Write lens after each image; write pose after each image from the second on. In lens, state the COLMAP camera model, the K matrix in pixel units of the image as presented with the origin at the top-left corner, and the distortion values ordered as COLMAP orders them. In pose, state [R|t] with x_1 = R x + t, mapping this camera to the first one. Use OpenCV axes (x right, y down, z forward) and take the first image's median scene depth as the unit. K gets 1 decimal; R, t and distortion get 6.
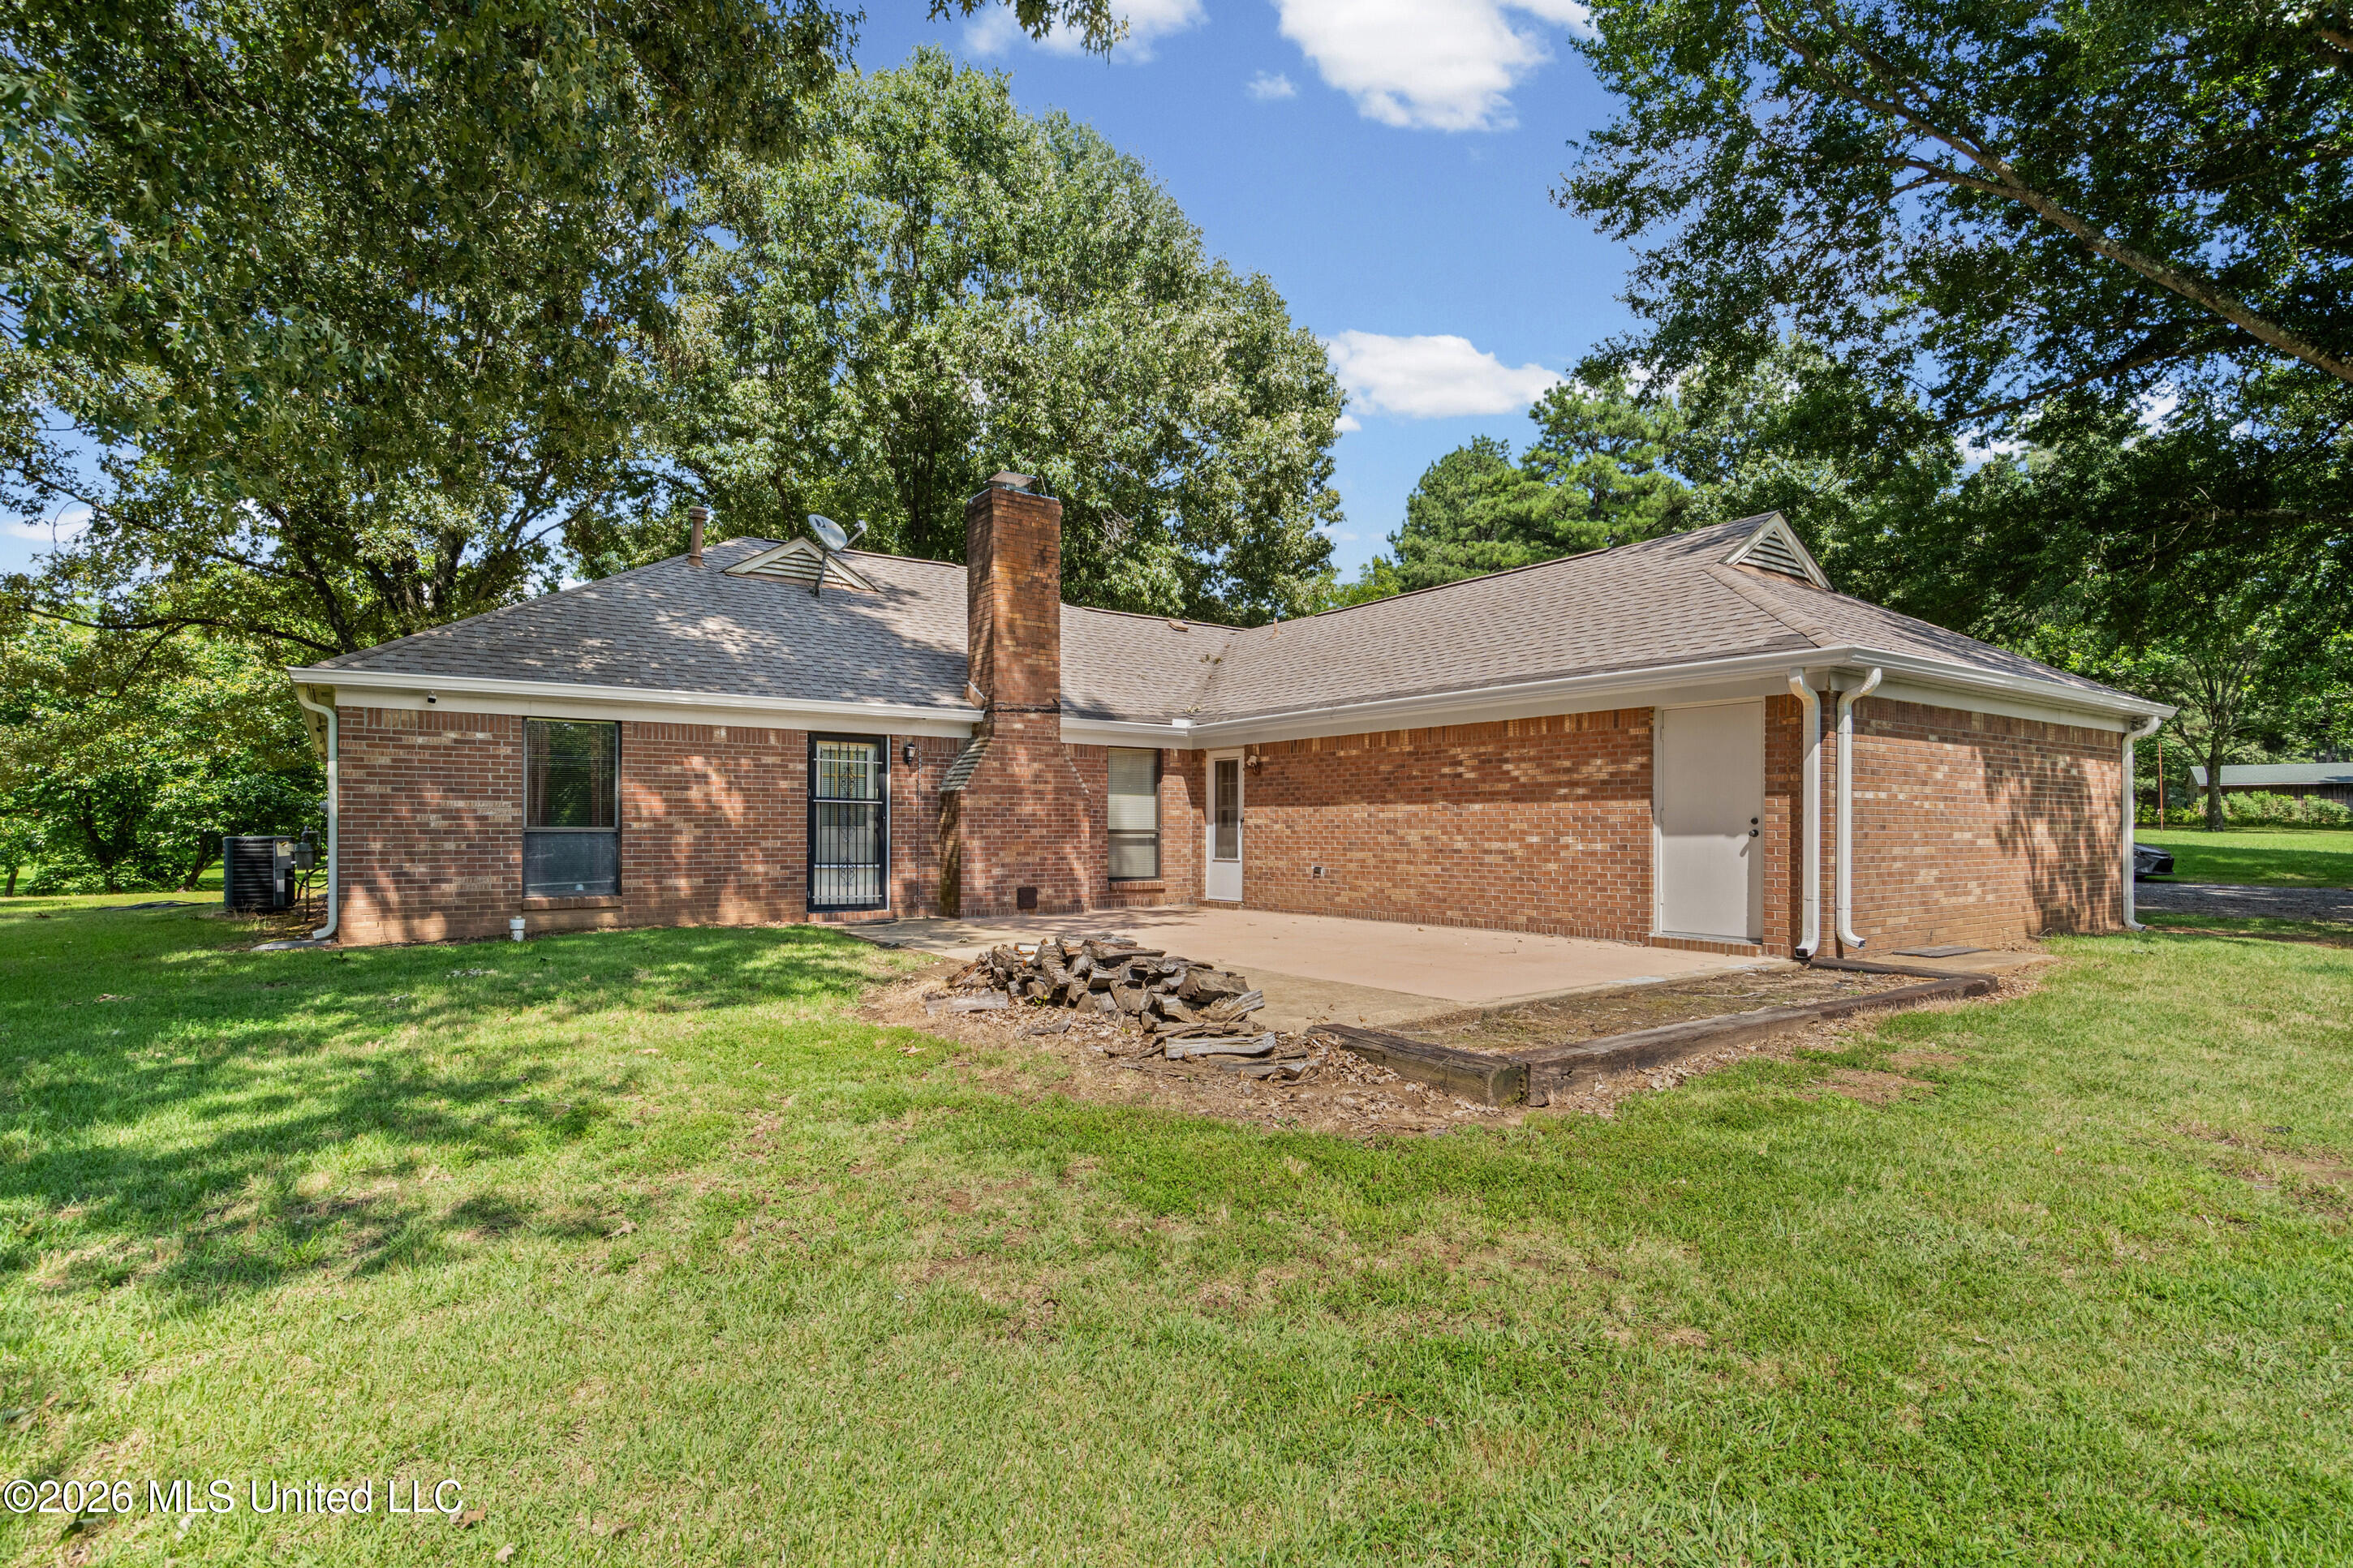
lens RADIAL K [[1179.9, 0, 1176.5], [0, 1179.9, 784.0], [0, 0, 1]] dist [-0.000989, -0.000062]
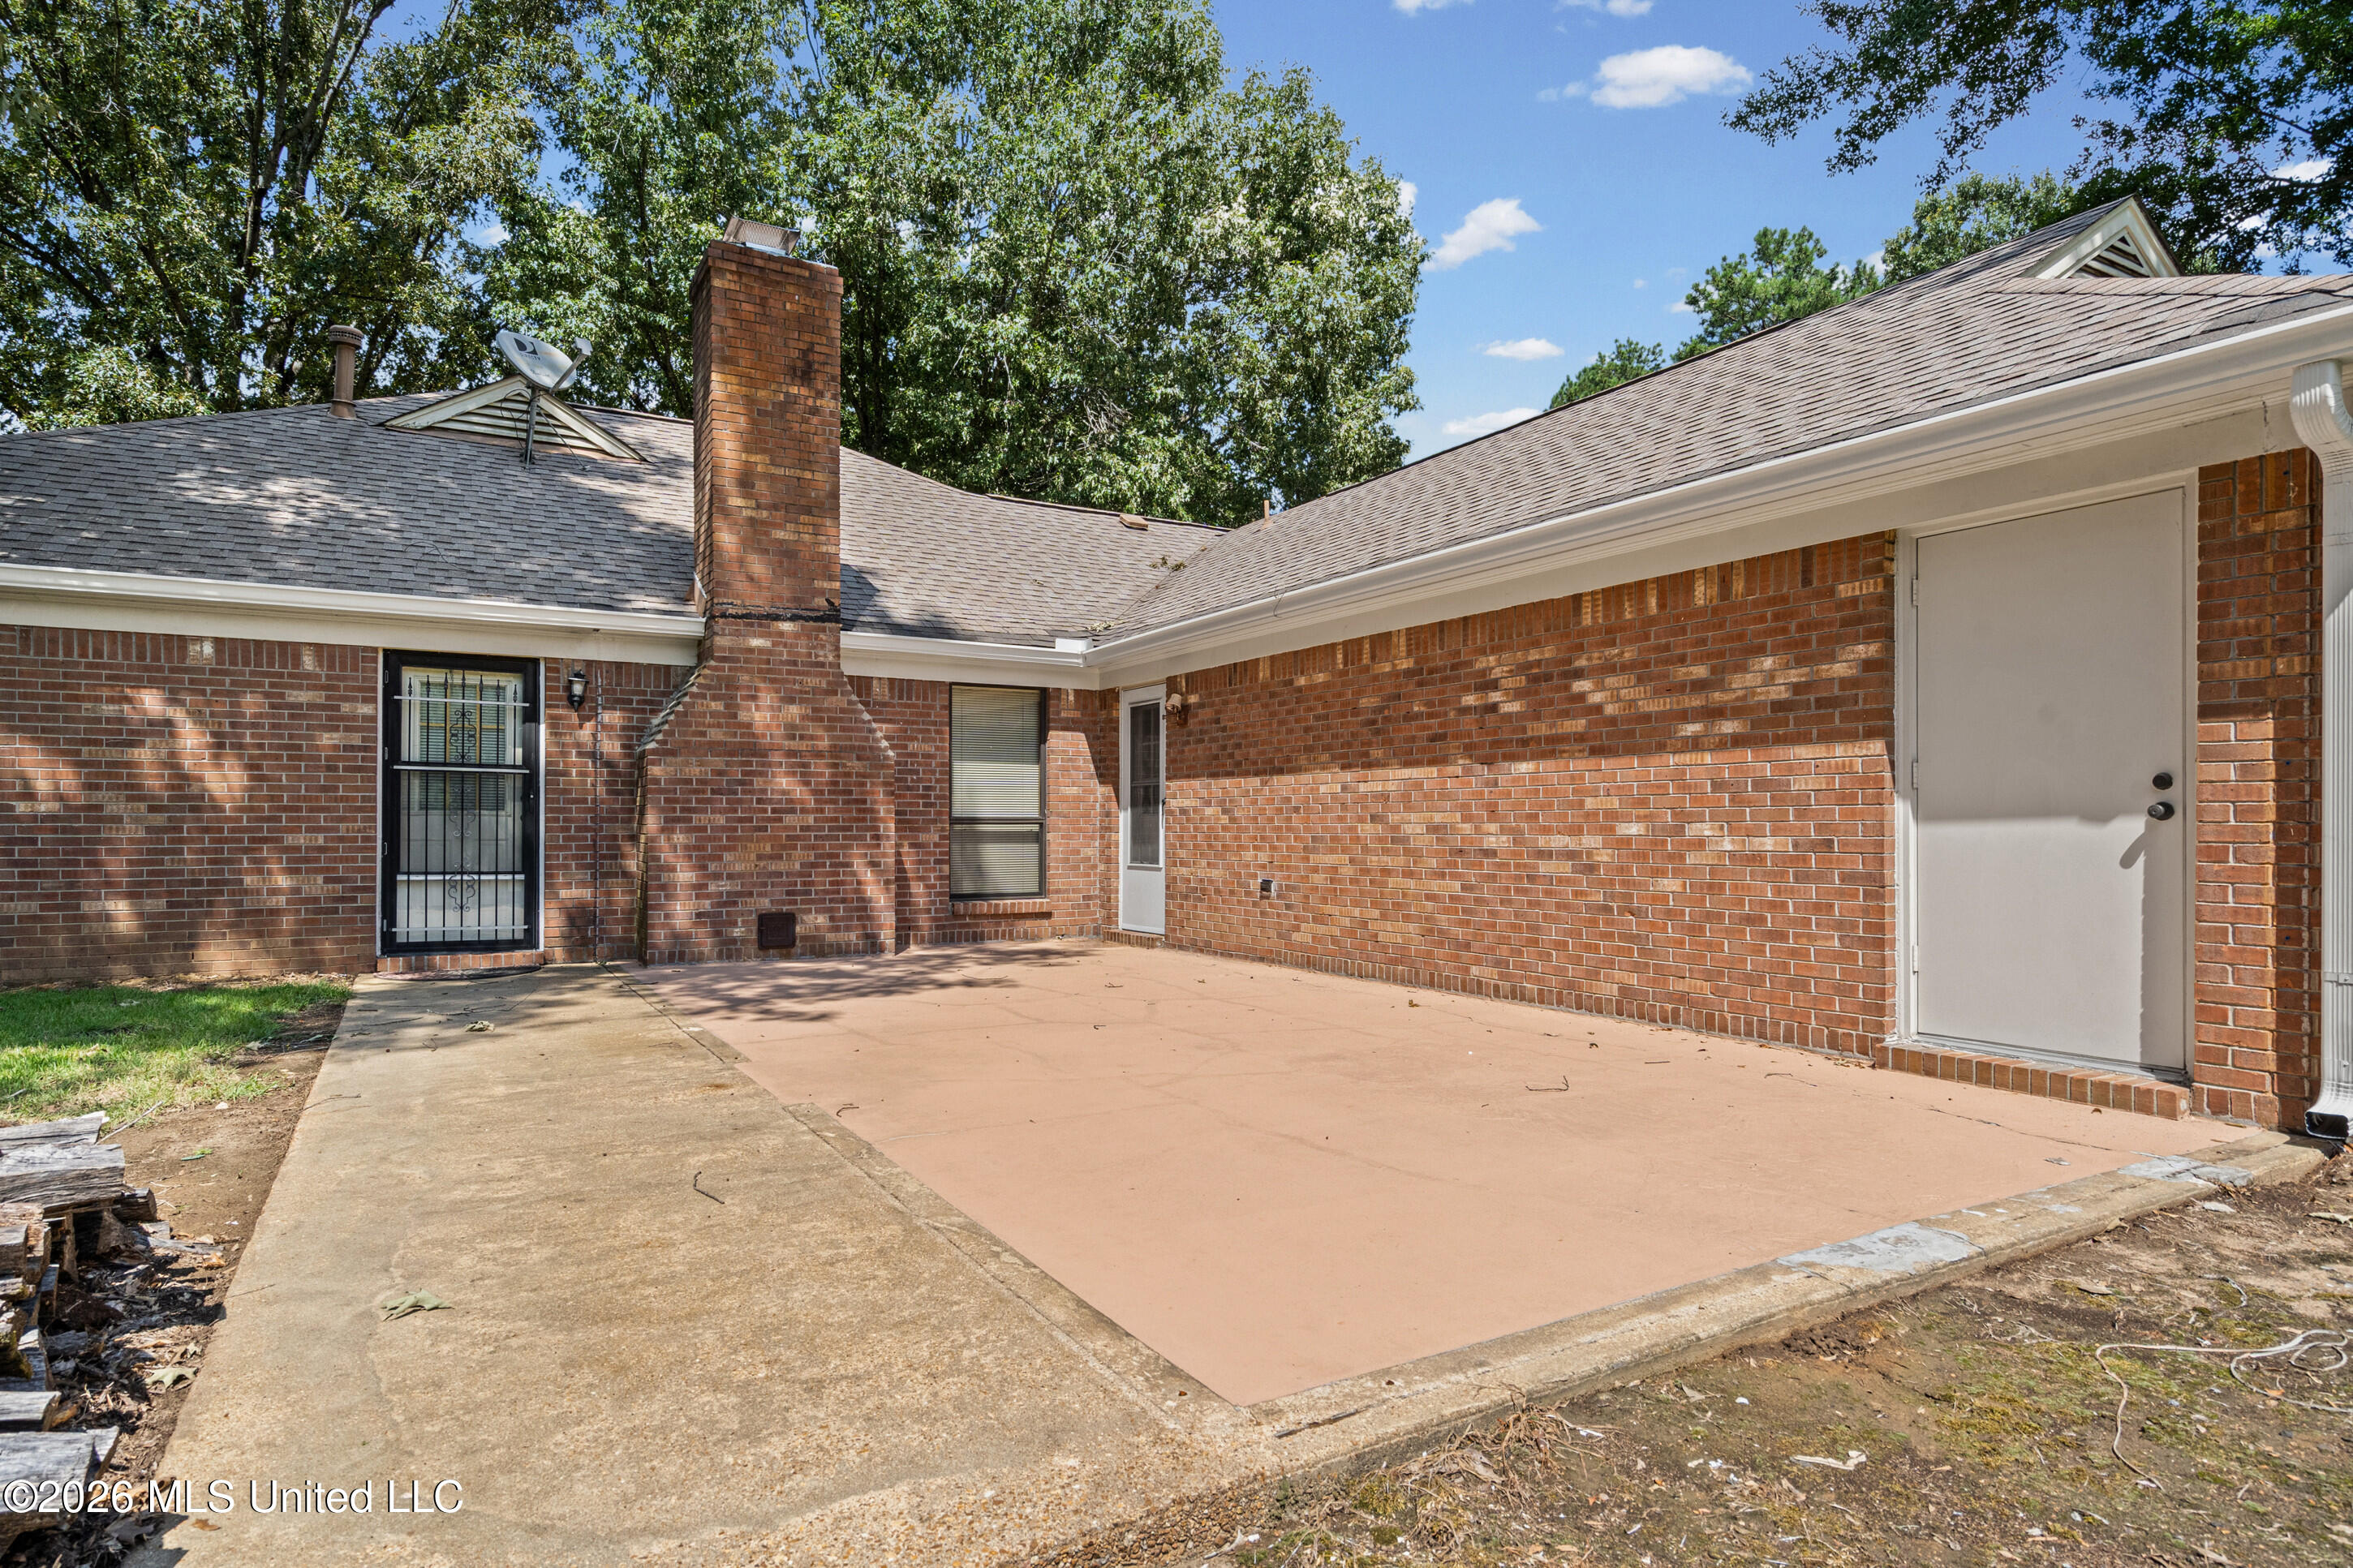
lens RADIAL K [[1274.1, 0, 1176.5], [0, 1274.1, 784.0], [0, 0, 1]] dist [0.004152, 0.000398]
pose [[0.995166, -0.004441, -0.098102, 0.138040], [0.004851, 0.999980, 0.003939, 0.020780], [0.098082, -0.004395, 0.995169, 0.375980]]
